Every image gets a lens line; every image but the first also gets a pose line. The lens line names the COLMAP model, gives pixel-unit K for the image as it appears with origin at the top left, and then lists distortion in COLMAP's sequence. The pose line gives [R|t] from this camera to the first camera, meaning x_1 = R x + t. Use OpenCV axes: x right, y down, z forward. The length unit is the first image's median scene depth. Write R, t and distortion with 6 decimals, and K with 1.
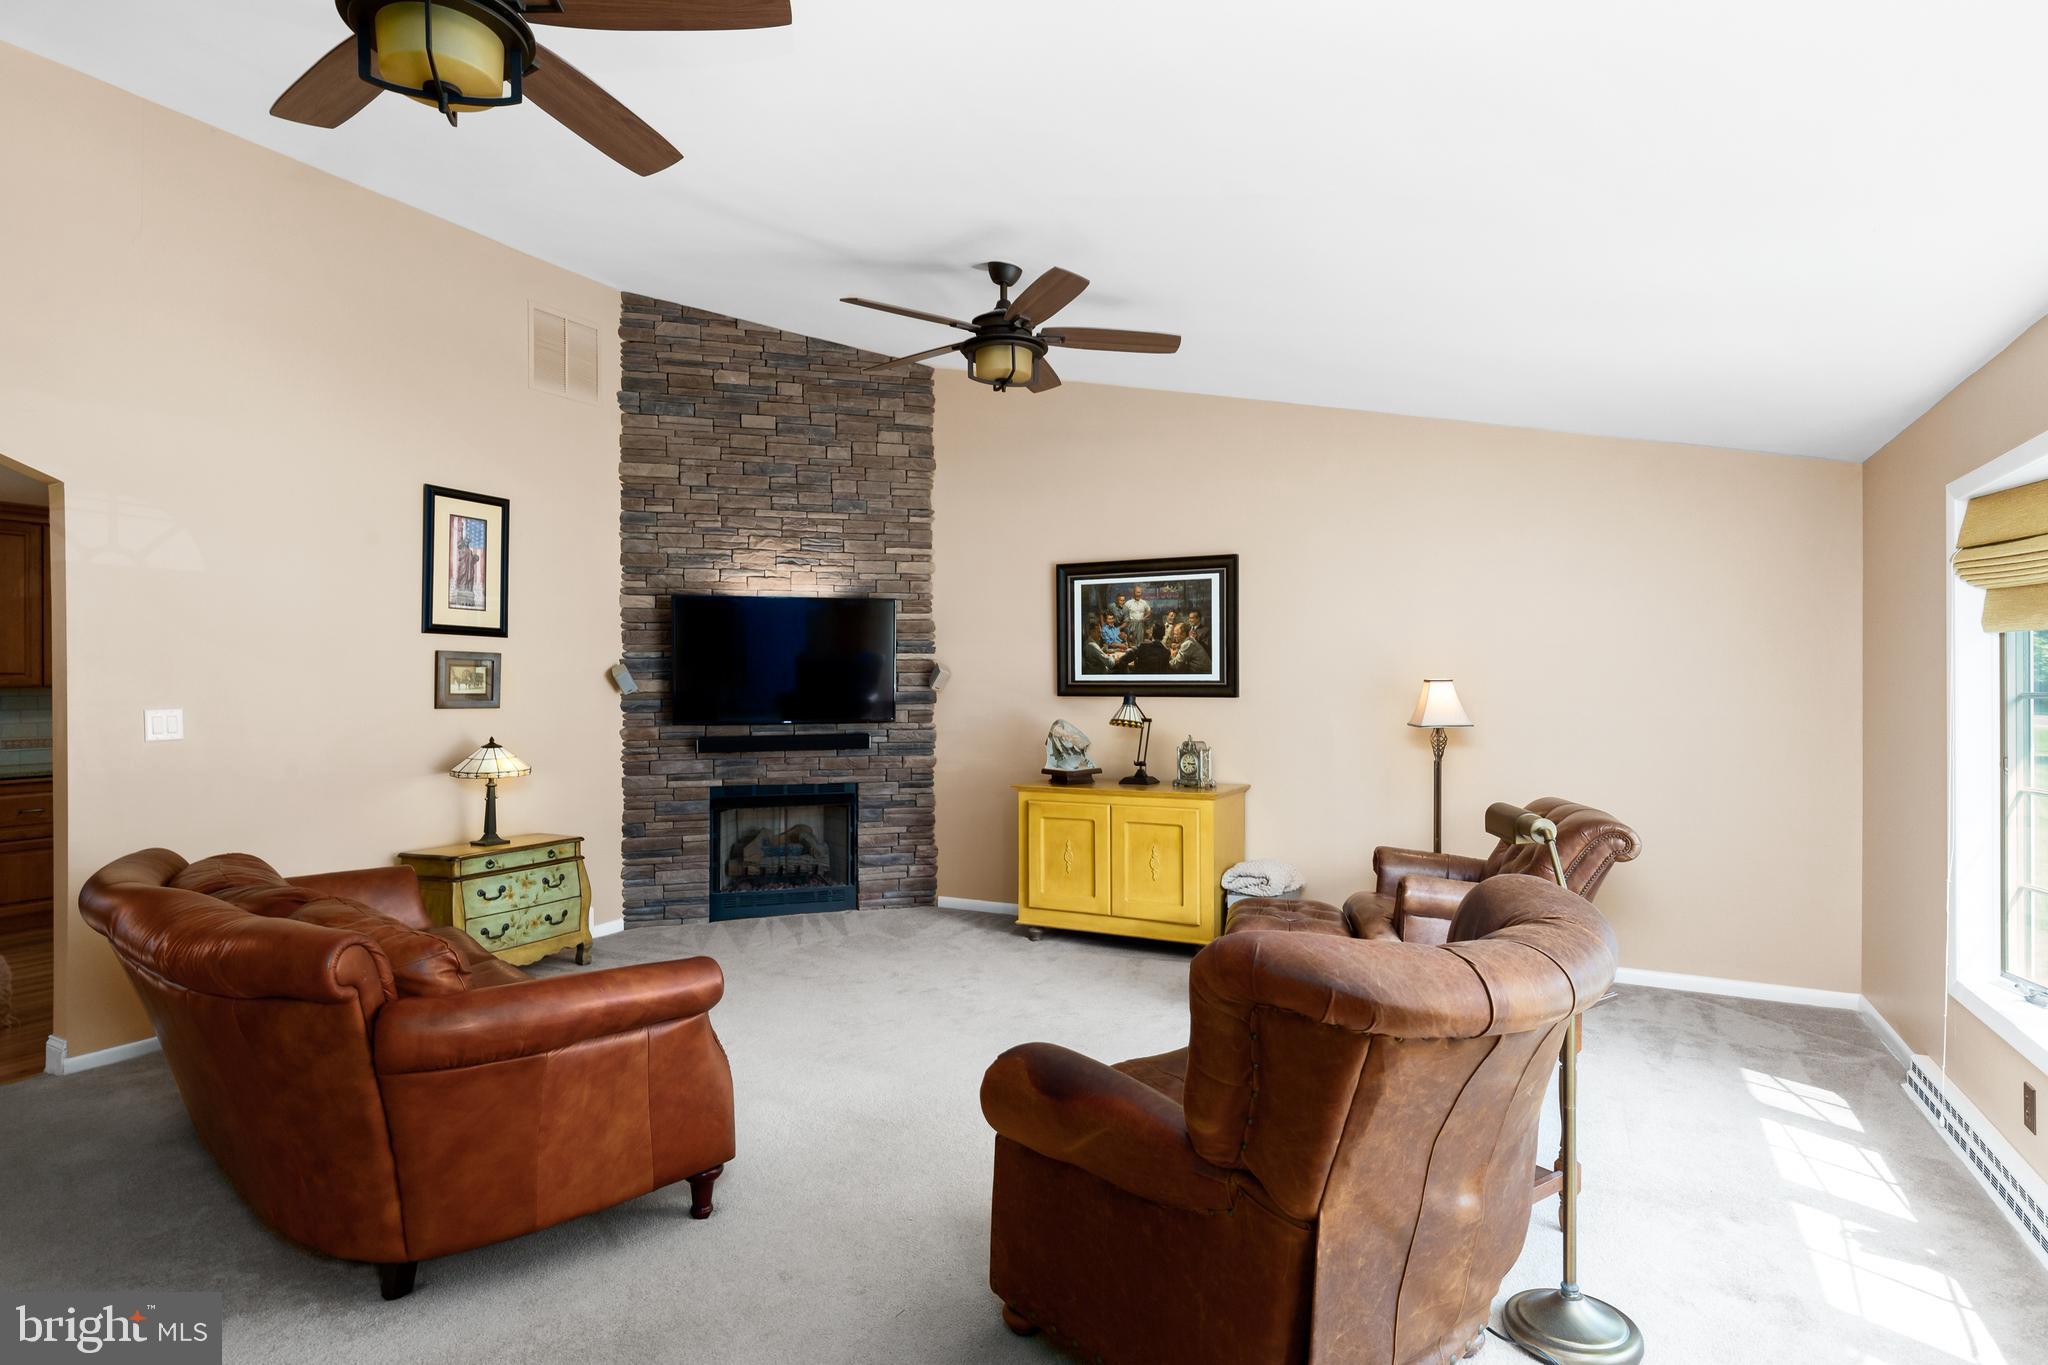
lens RADIAL K [[1054.6, 0, 1019.2], [0, 1054.6, 690.5], [0, 0, 1]] dist [-0.013784, 0.000345]
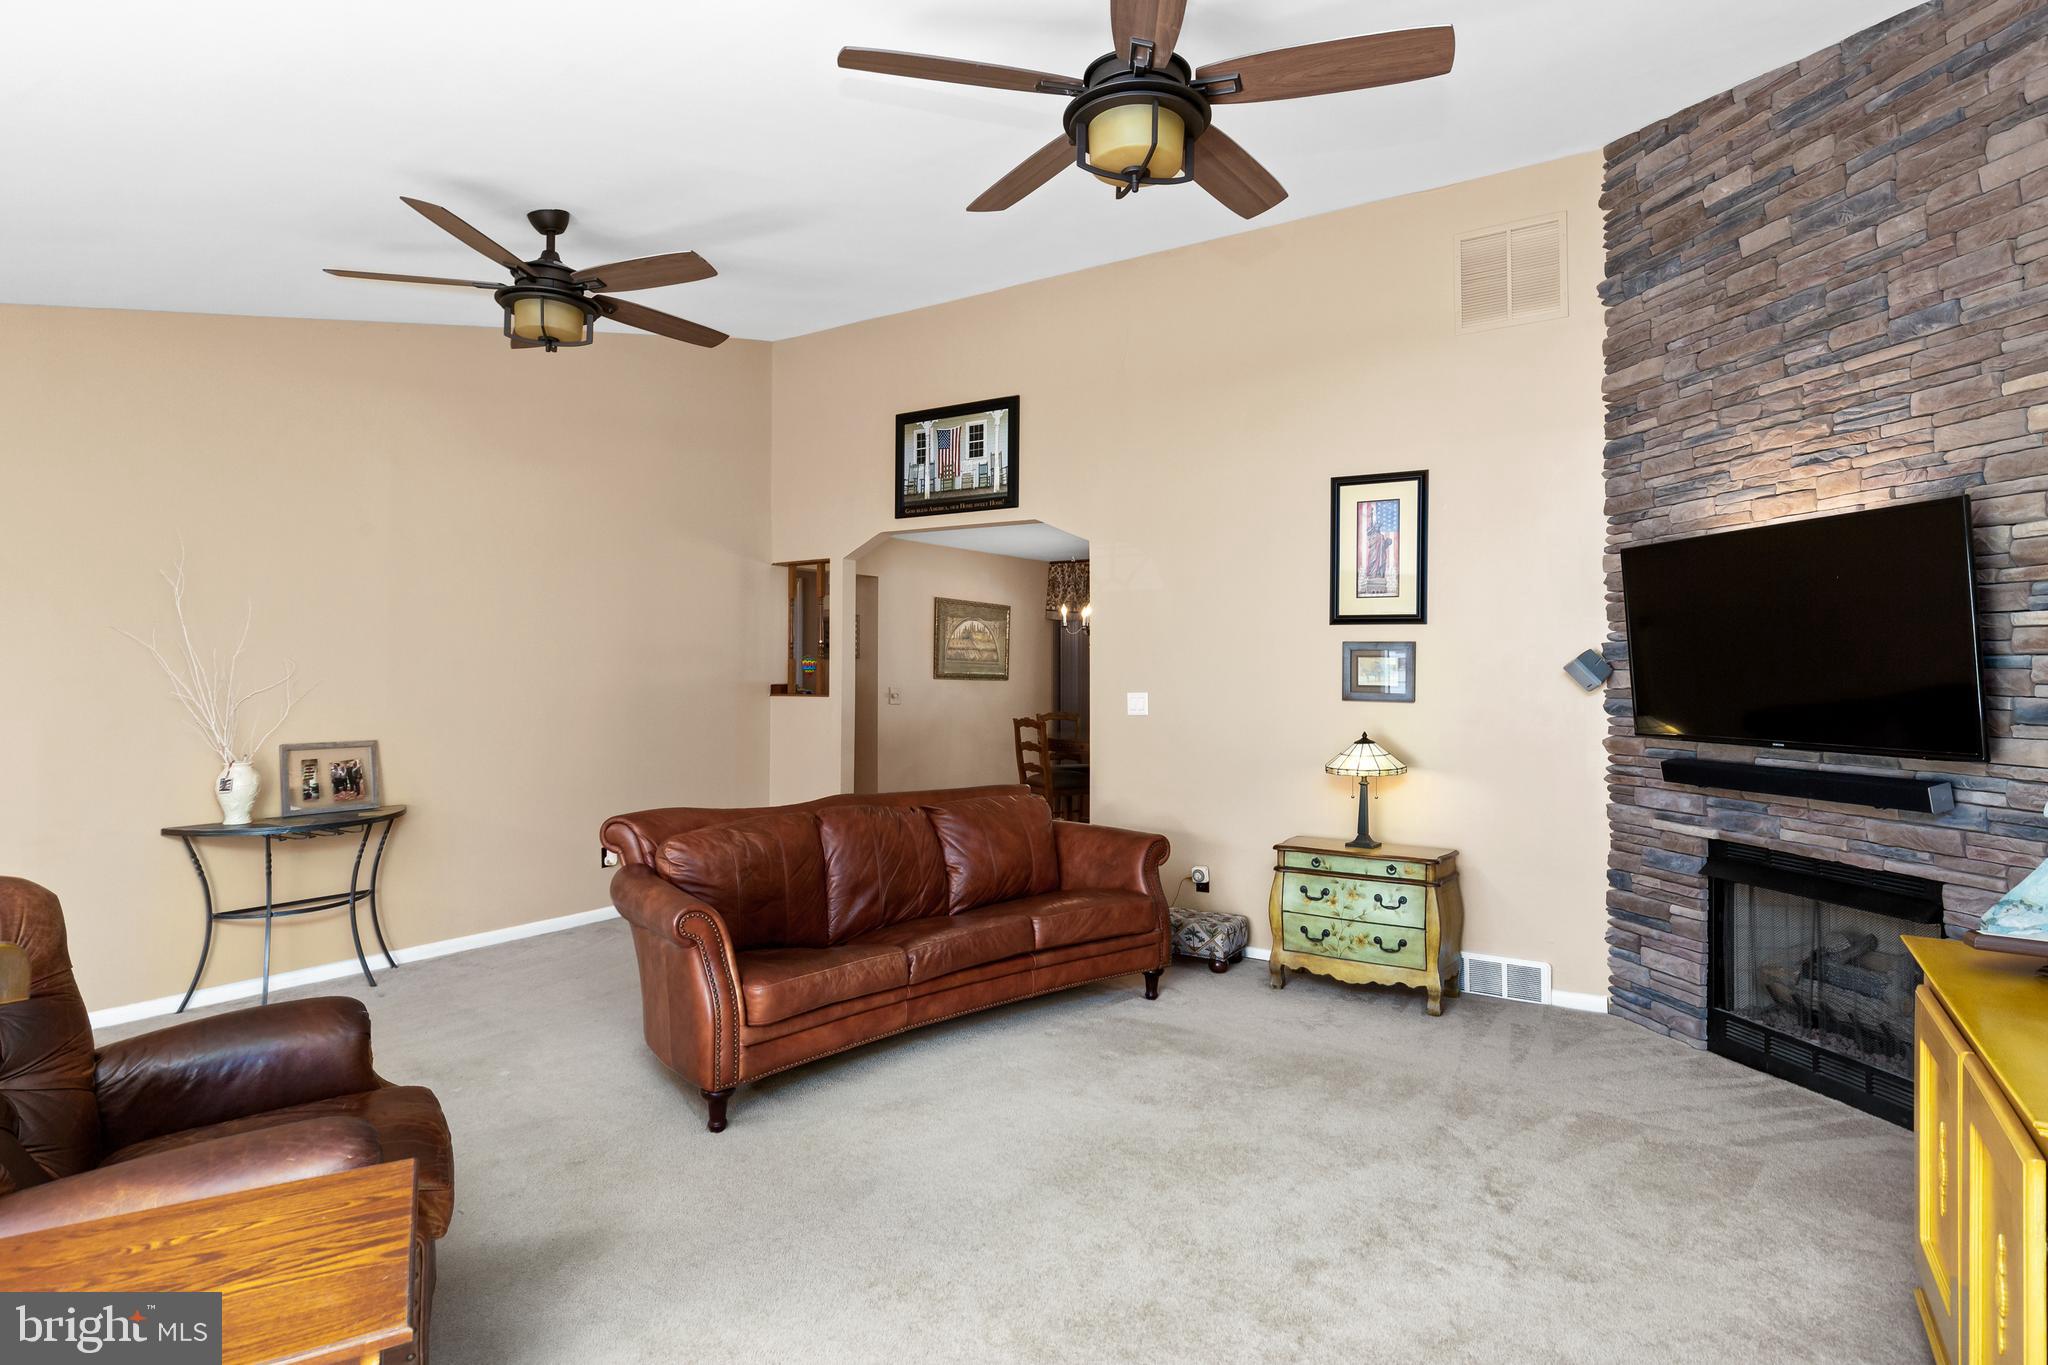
lens RADIAL K [[1054.6, 0, 1026.6], [0, 1054.6, 663.1], [0, 0, 1]] dist [-0.013784, 0.000345]
pose [[-0.091688, -0.007753, -0.995758, 0.387970], [-0.009287, 0.999933, -0.006930, -0.006833], [0.995744, 0.008613, -0.091754, 0.659706]]
